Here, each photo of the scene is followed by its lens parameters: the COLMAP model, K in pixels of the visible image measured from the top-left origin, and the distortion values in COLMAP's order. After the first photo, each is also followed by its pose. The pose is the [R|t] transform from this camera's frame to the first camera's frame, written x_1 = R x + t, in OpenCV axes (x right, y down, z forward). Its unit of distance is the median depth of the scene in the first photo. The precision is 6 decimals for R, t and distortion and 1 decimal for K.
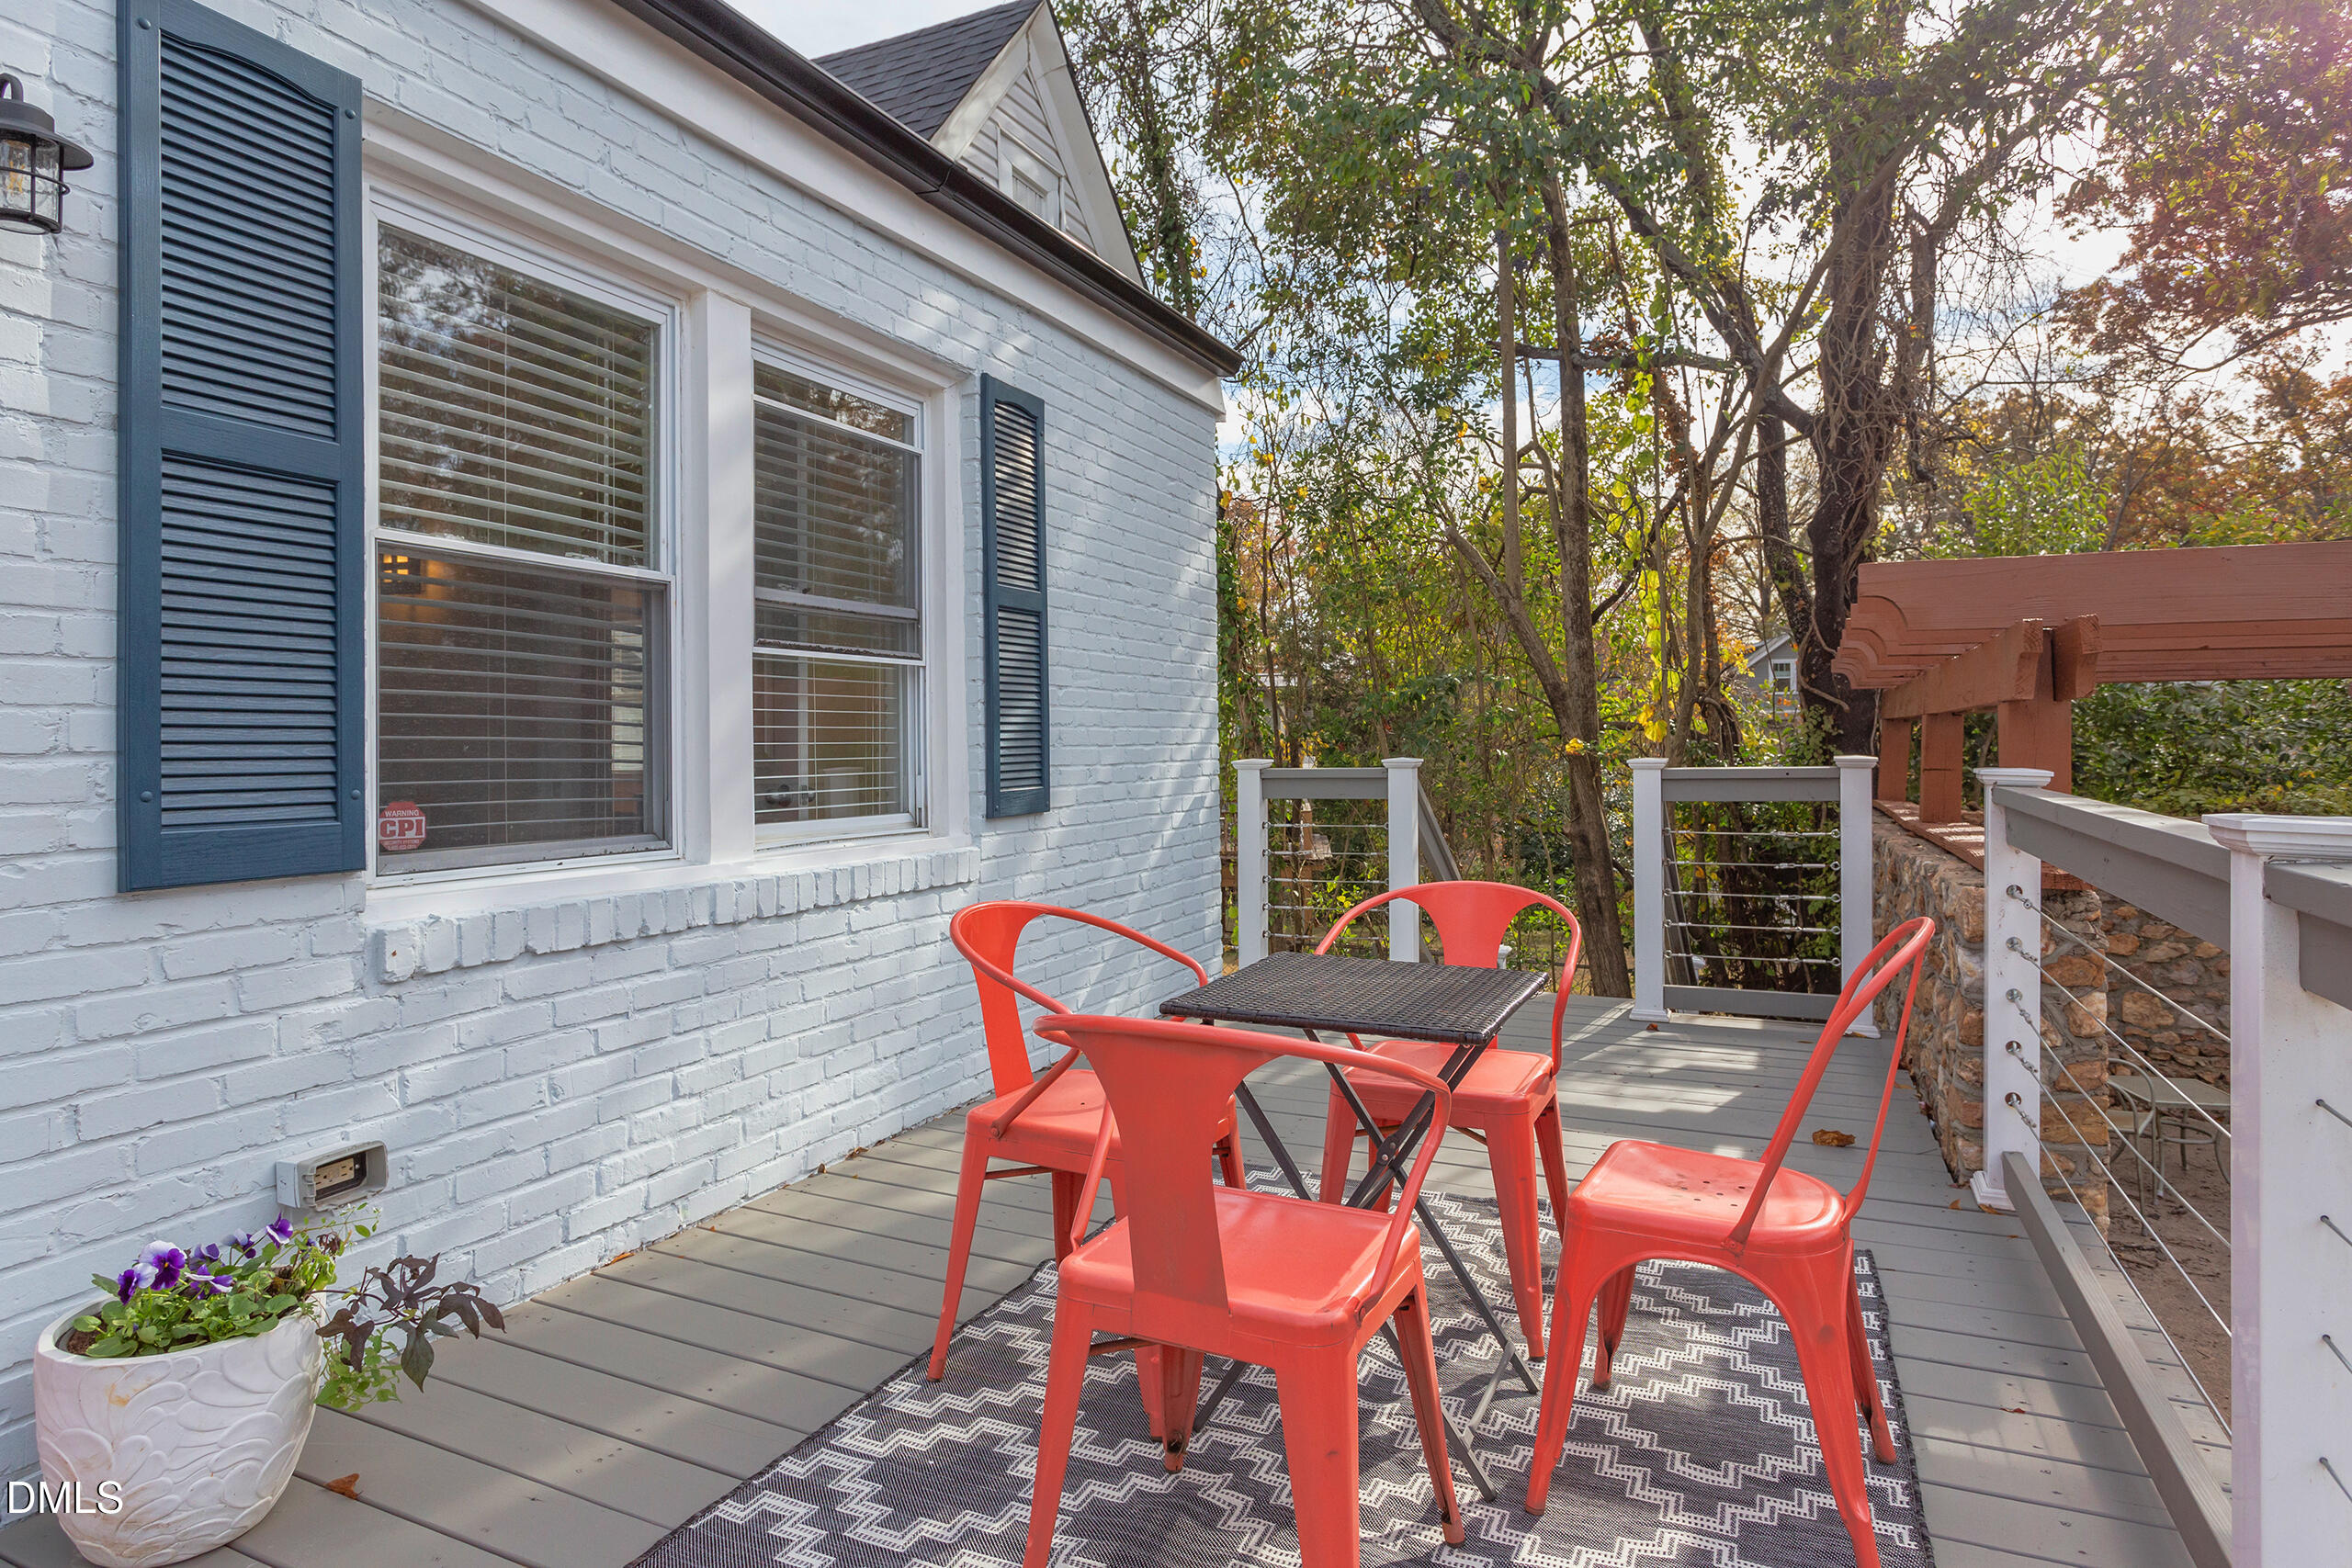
lens RADIAL K [[1261.0, 0, 1192.3], [0, 1261.0, 699.3], [0, 0, 1]] dist [0.001980, -0.000090]
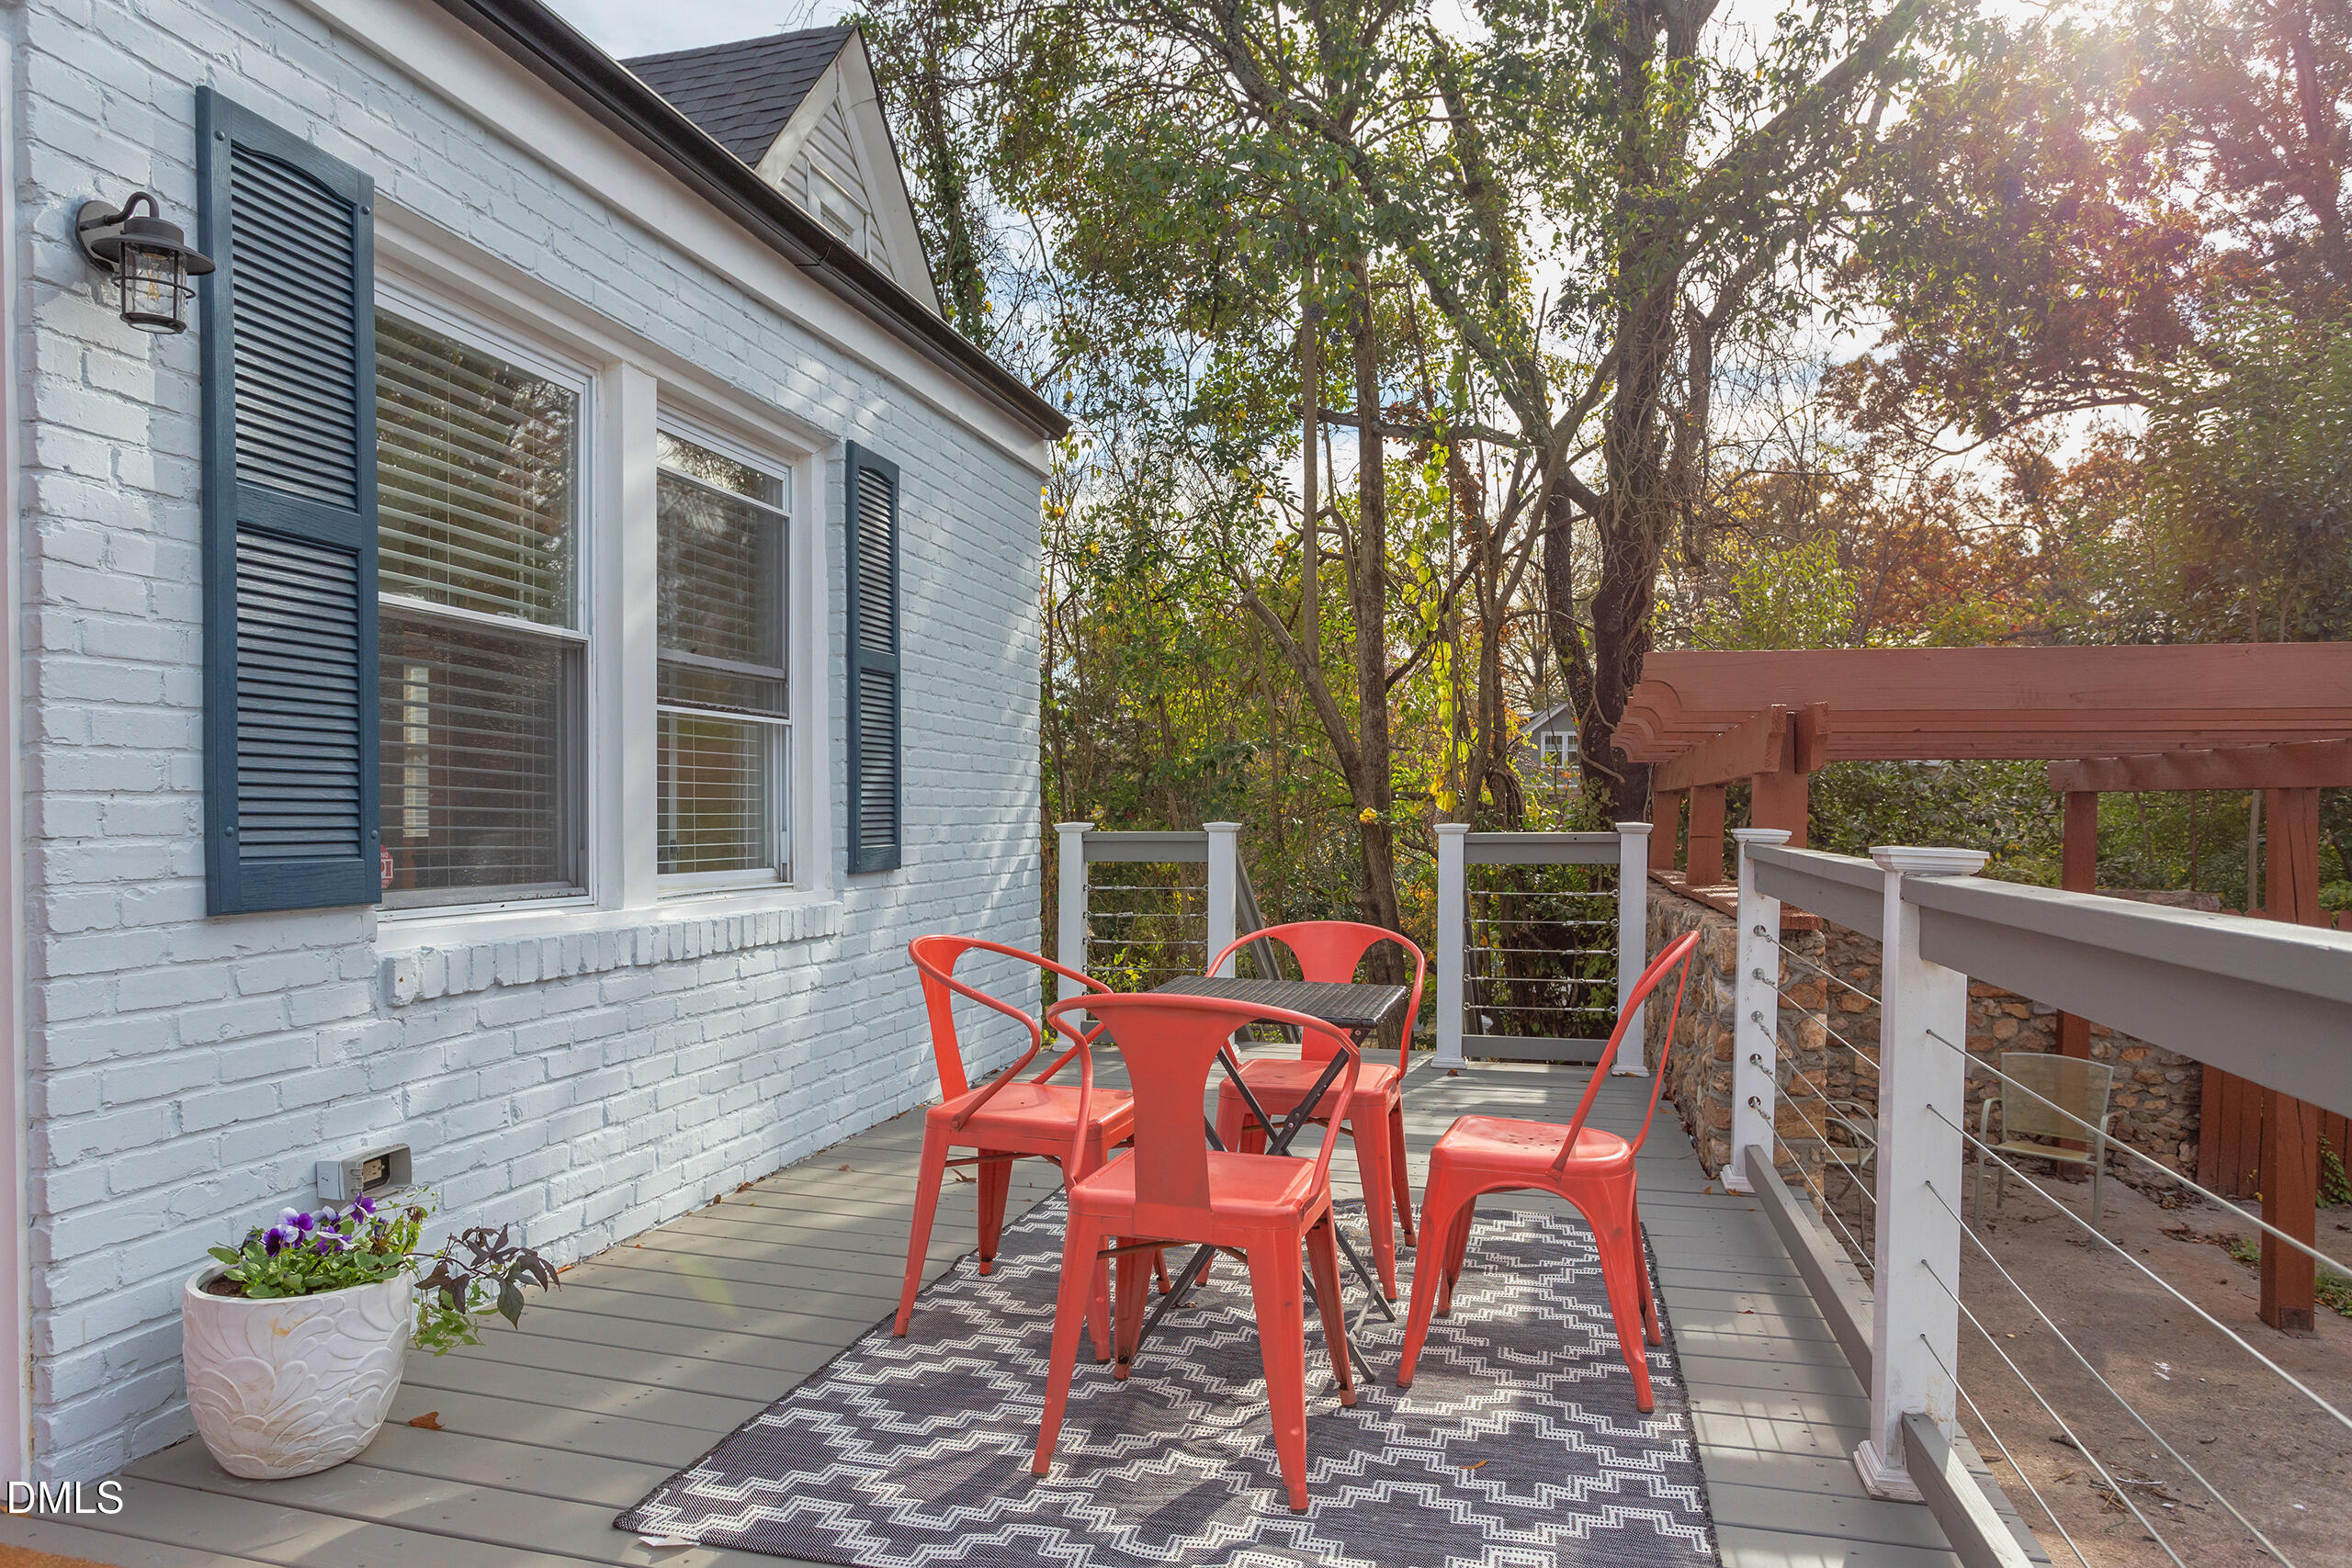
lens RADIAL K [[1421.6, 0, 1137.8], [0, 1421.6, 795.7], [0, 0, 1]] dist [-0.003161, 0.000340]
pose [[0.987927, 0.011878, 0.154463, -0.133270], [-0.015123, 0.999689, 0.019850, 0.004619], [-0.154179, -0.021946, 0.987799, -0.223934]]
